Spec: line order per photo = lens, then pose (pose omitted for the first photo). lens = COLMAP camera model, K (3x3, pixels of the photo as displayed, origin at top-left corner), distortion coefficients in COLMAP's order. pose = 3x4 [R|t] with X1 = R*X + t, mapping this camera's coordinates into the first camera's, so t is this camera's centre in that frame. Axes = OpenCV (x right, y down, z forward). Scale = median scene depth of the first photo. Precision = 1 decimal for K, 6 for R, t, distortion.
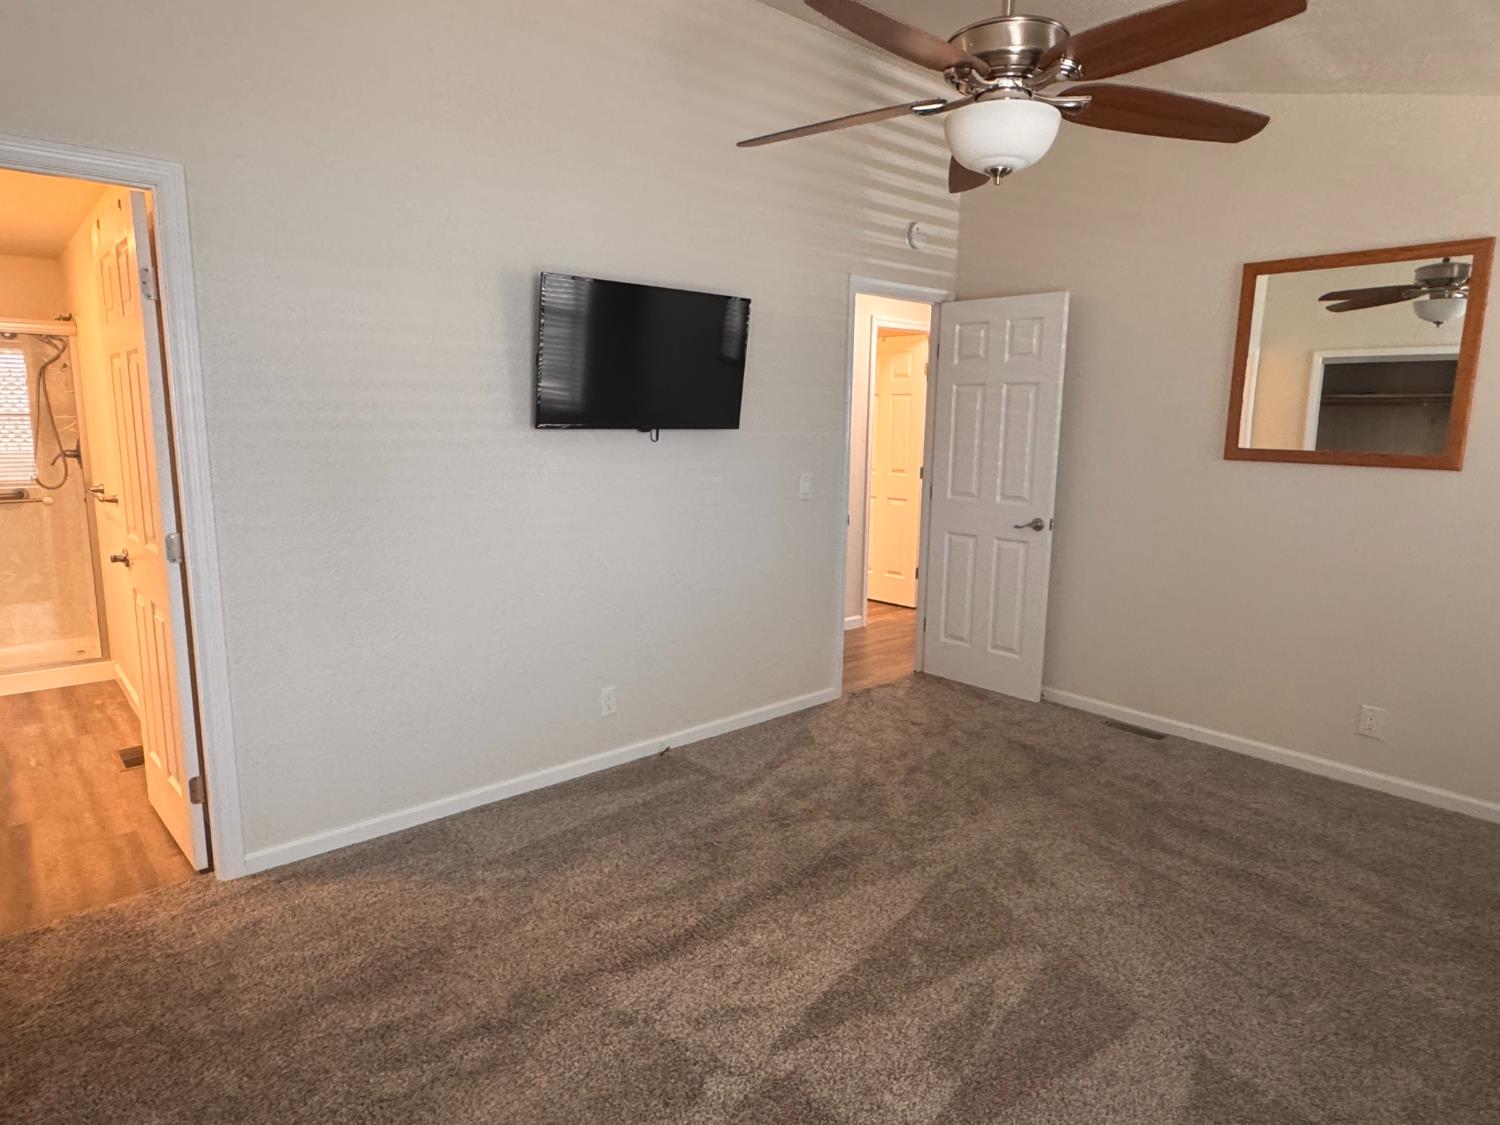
lens RADIAL K [[874.6, 0, 741.6], [0, 874.6, 562.3], [0, 0, 1]] dist [-0.006555, 0.005069]
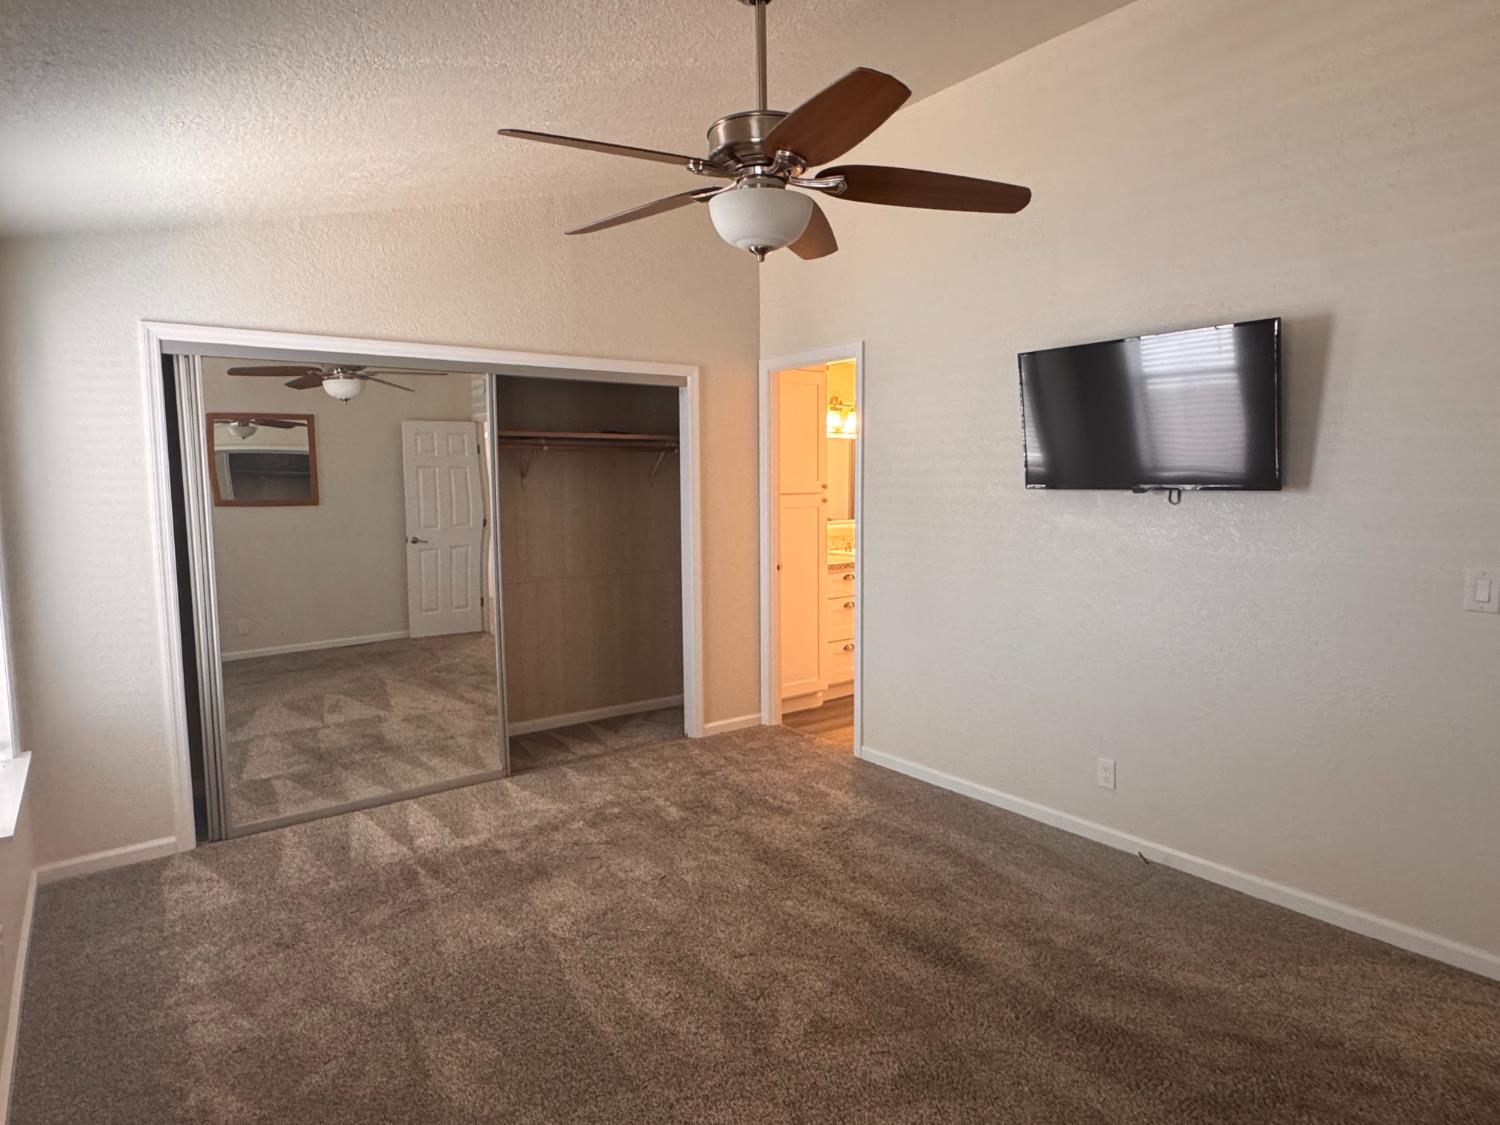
lens RADIAL K [[874.6, 0, 741.6], [0, 874.6, 562.3], [0, 0, 1]] dist [-0.006555, 0.005069]
pose [[-0.095426, 0.076592, -0.992486, 1.537776], [-0.153886, 0.983914, 0.090726, -0.176213], [0.983470, 0.161388, -0.082104, 1.226029]]
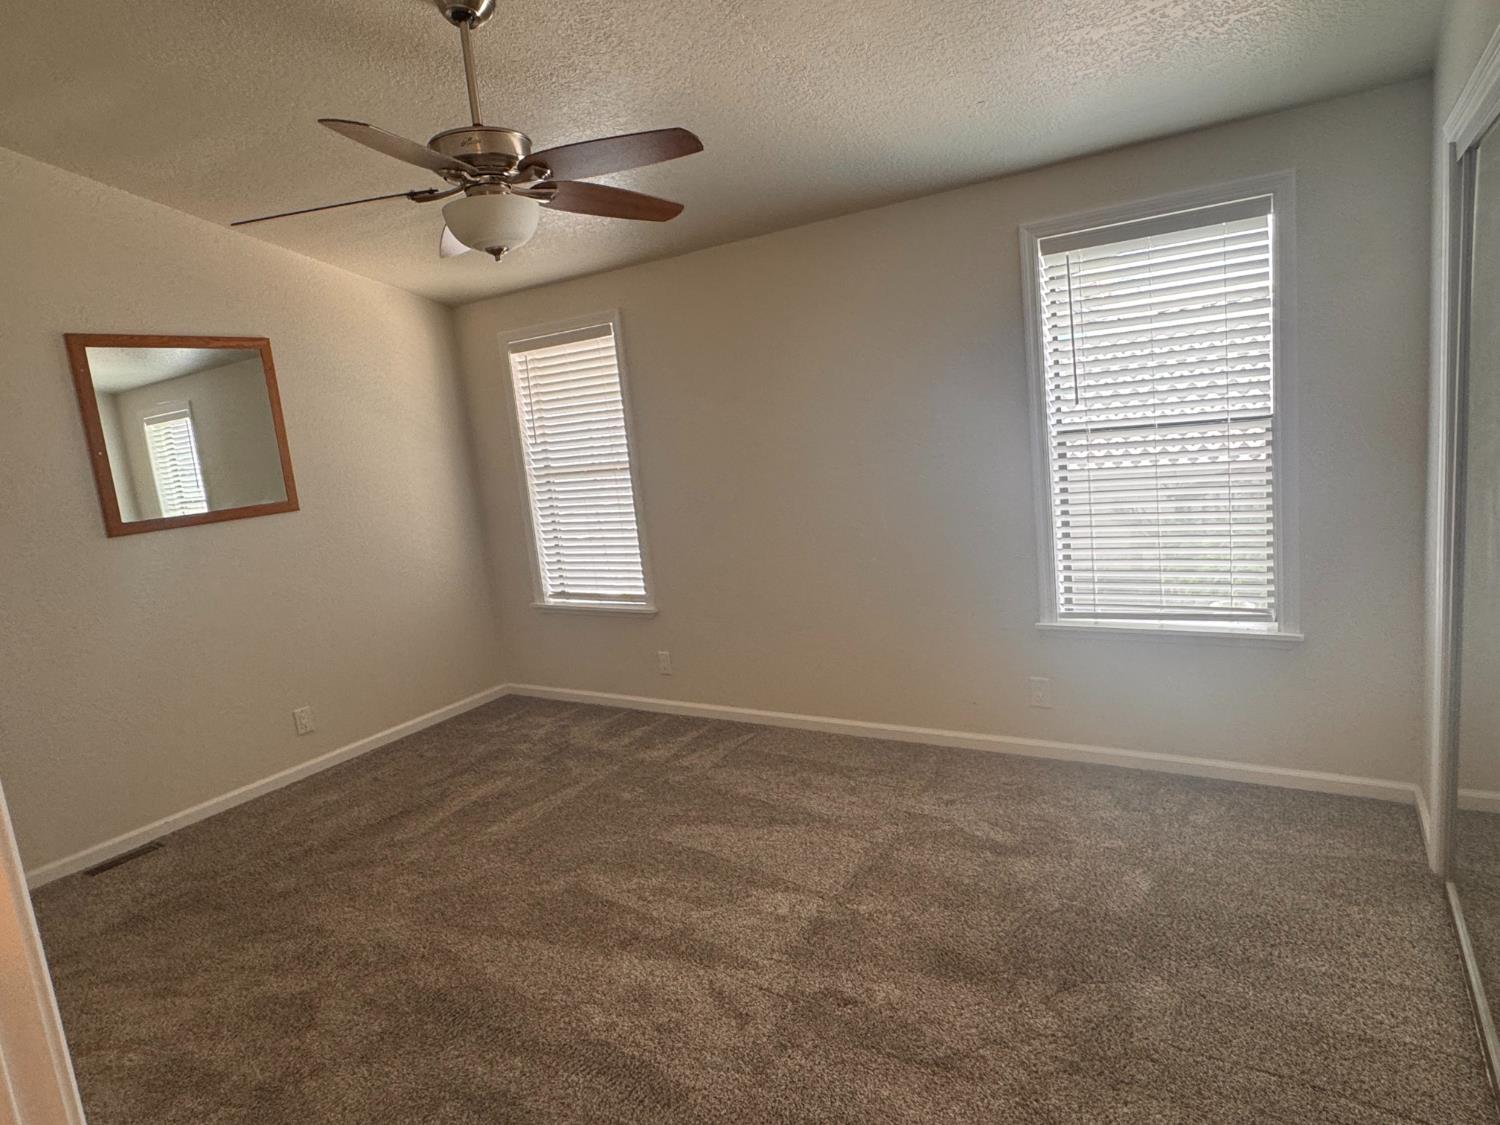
lens RADIAL K [[874.6, 0, 741.6], [0, 874.6, 562.3], [0, 0, 1]] dist [-0.006555, 0.005069]
pose [[-0.263815, -0.142513, 0.953987, -1.060361], [0.260681, 0.941688, 0.212764, -0.232383], [-0.928680, 0.304817, -0.211281, 1.155312]]
